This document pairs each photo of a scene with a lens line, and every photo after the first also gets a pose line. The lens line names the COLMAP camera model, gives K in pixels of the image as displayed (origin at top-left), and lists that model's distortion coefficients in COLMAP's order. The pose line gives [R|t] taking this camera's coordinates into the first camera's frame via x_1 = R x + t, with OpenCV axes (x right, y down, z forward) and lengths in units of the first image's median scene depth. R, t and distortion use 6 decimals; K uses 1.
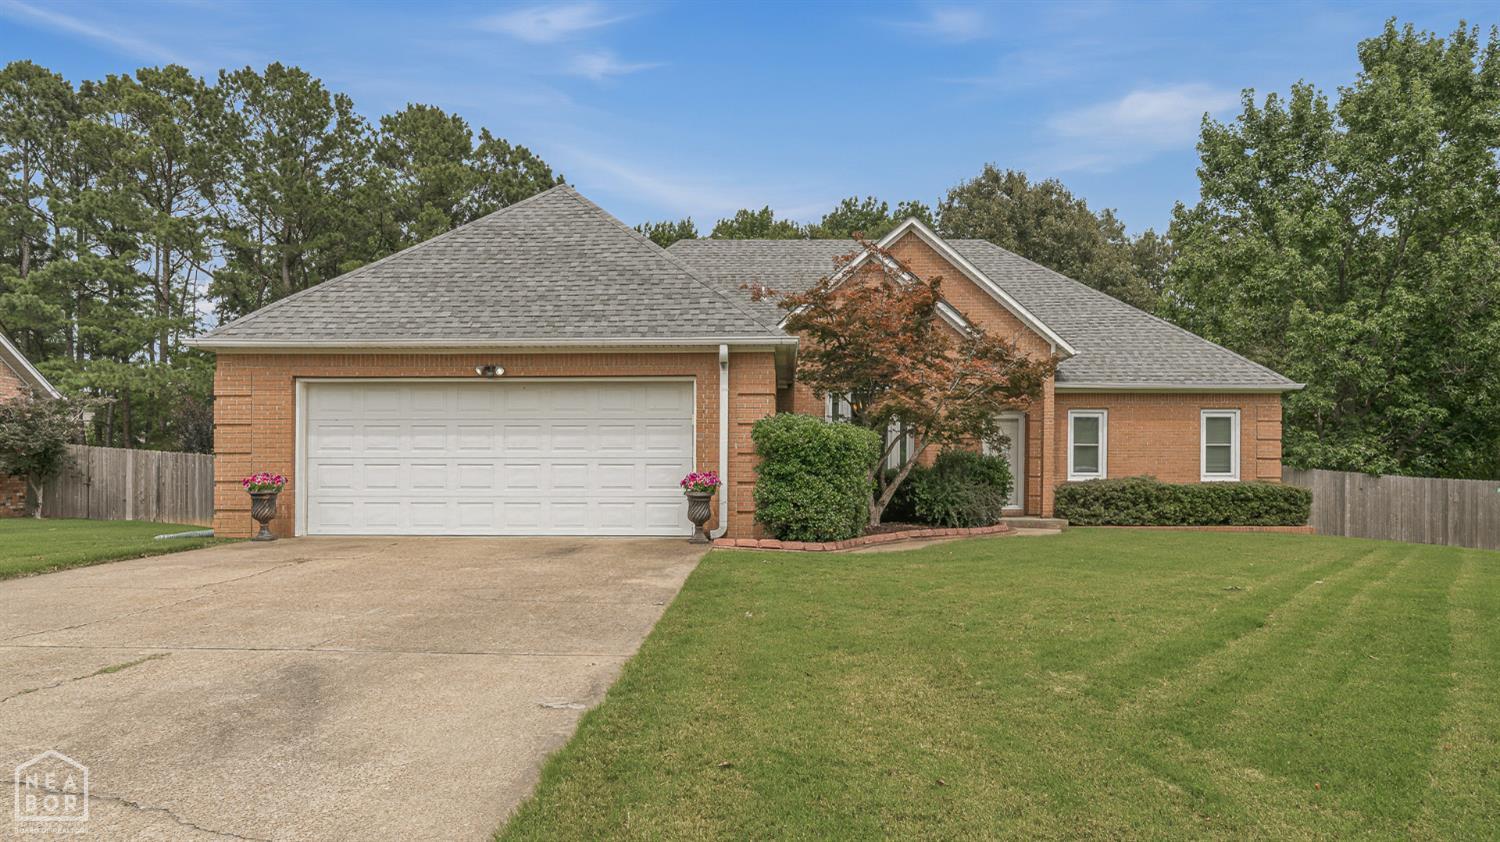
lens RADIAL K [[911.0, 0, 754.3], [0, 911.0, 426.2], [0, 0, 1]] dist [0.002482, 0.000056]
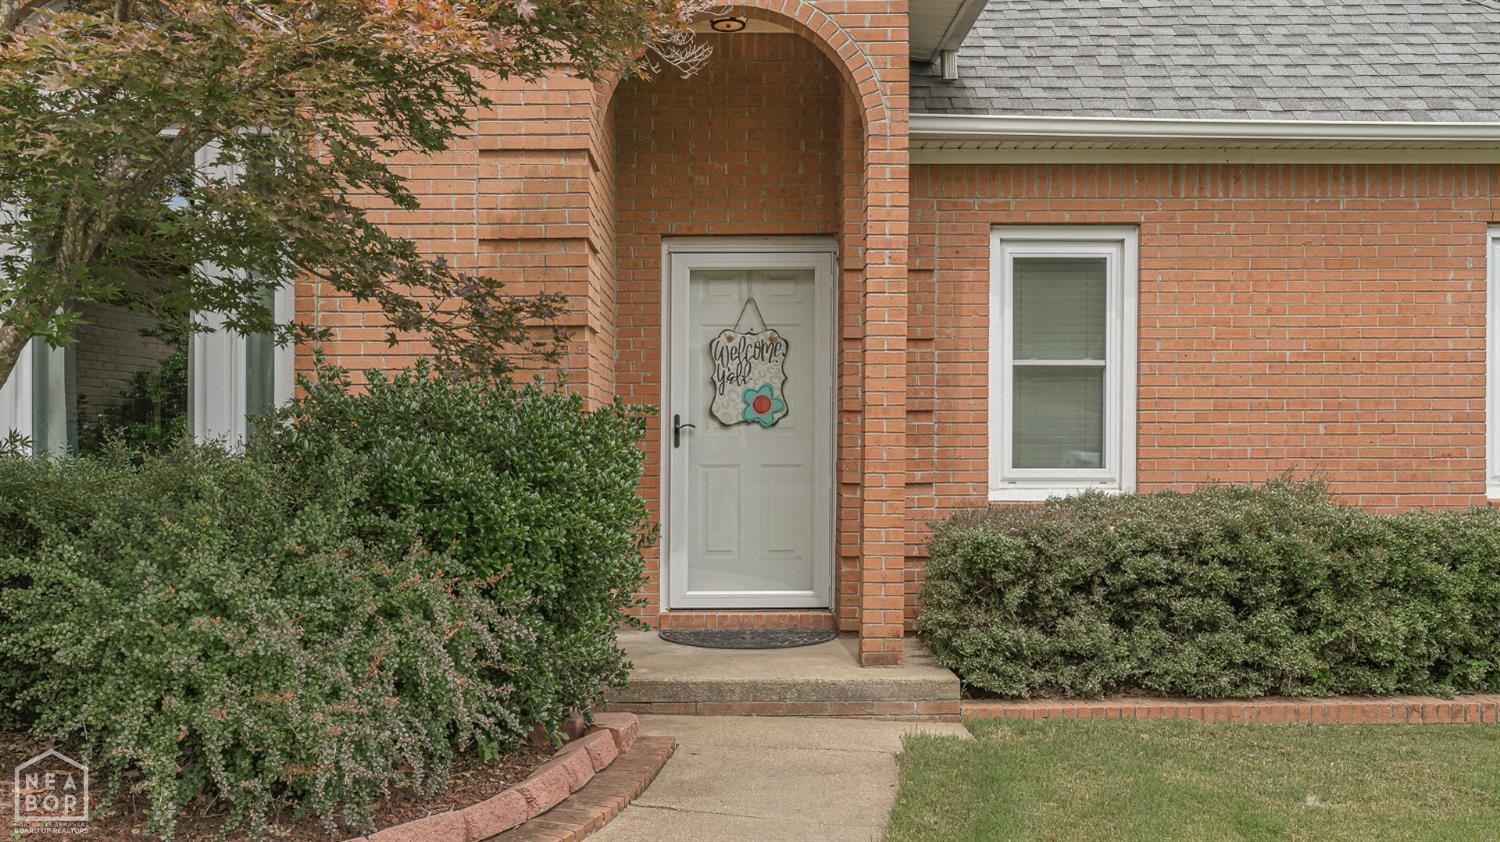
lens RADIAL K [[1353.4, 0, 769.6], [0, 1353.4, 378.7], [0, 0, 1]] dist [0.018265, 0.009964]
pose [[0.998223, -0.003059, 0.059512, 0.268811], [0.002910, 0.999992, 0.002581, 0.025020], [-0.059519, -0.002403, 0.998224, 0.641832]]
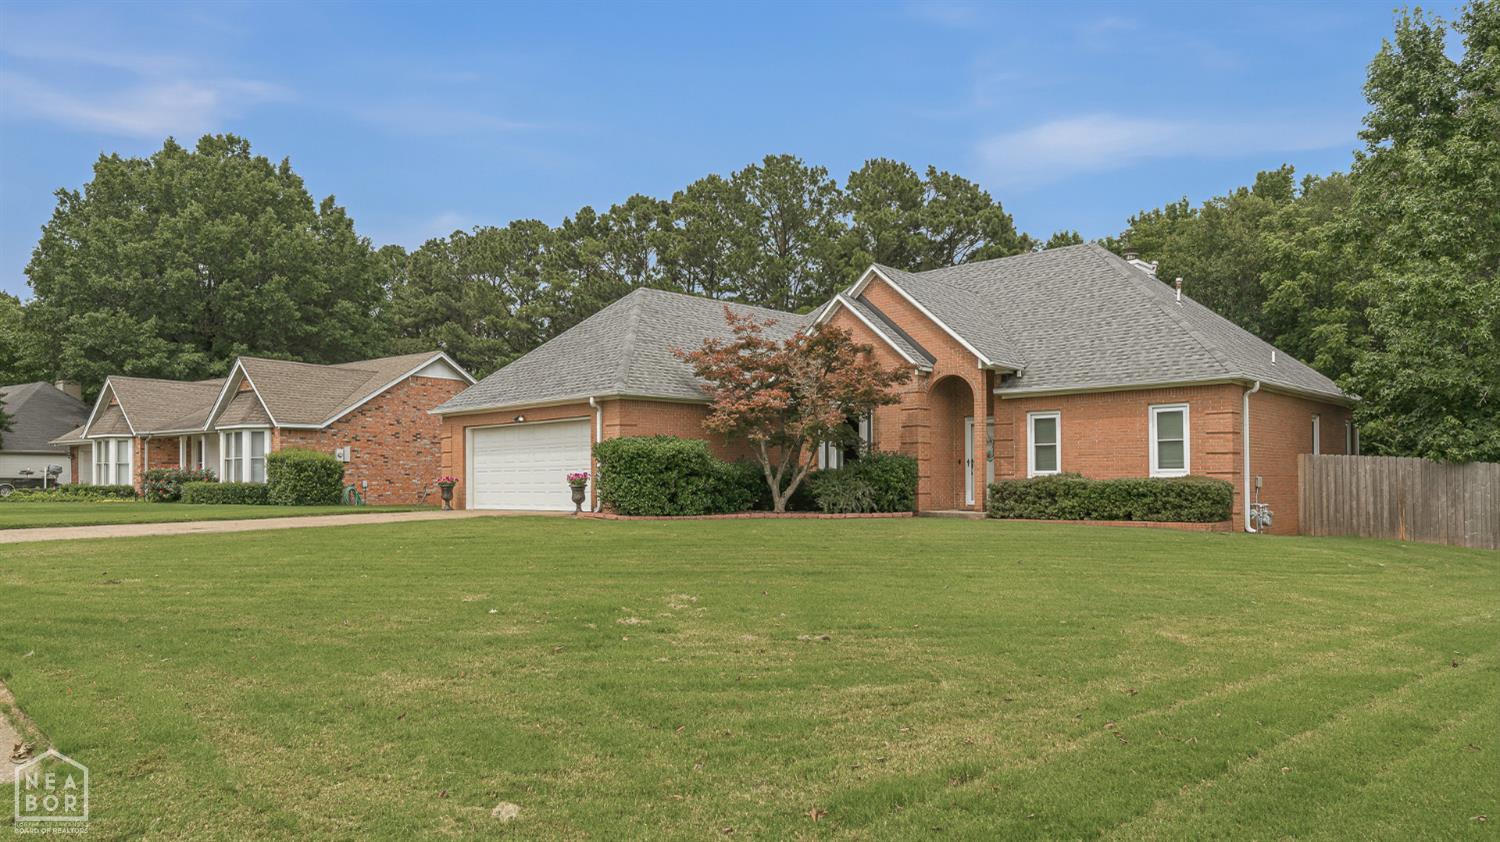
lens RADIAL K [[1006.7, 0, 739.0], [0, 1006.7, 428.0], [0, 0, 1]] dist [-0.005517, -0.000965]
pose [[0.724029, -0.043712, -0.688383, 0.957244], [0.041472, 0.998943, -0.019813, 0.010162], [0.688522, -0.014203, 0.725077, -0.103882]]
